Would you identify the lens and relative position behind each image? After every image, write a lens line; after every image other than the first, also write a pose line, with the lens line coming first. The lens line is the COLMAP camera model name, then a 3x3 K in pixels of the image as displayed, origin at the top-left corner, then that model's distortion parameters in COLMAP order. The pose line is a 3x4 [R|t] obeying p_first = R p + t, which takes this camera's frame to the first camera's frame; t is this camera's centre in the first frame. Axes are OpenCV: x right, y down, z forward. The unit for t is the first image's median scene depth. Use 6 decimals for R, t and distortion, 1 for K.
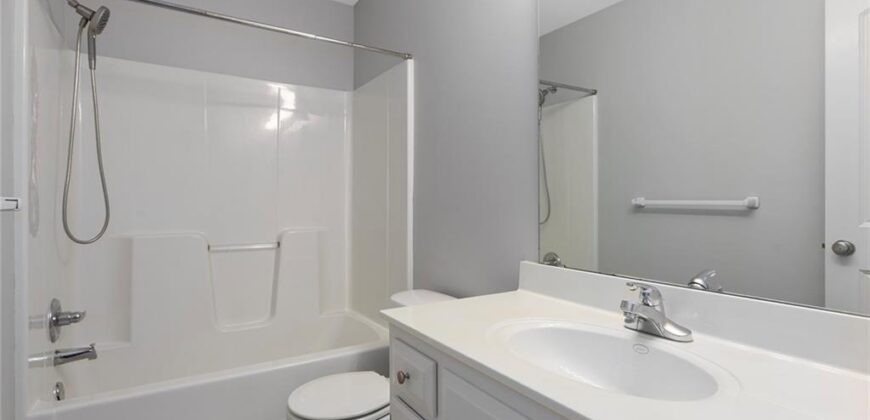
lens RADIAL K [[415.7, 0, 433.0], [0, 415.7, 198.4], [0, 0, 1]] dist [-0.018713, 0.015650]
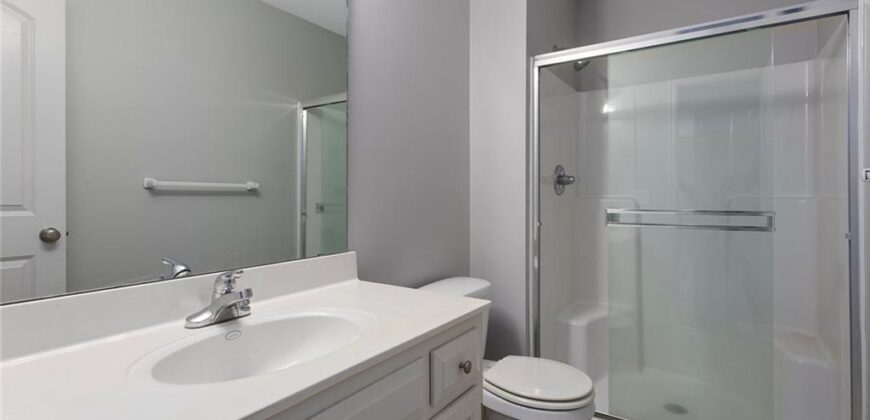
lens RADIAL K [[415.7, 0, 433.0], [0, 415.7, 198.4], [0, 0, 1]] dist [-0.018713, 0.015650]
pose [[-0.393567, -0.003729, 0.919288, -0.533747], [-0.006896, 0.999976, 0.001104, 0.038369], [-0.919270, -0.005905, -0.393583, 0.866045]]
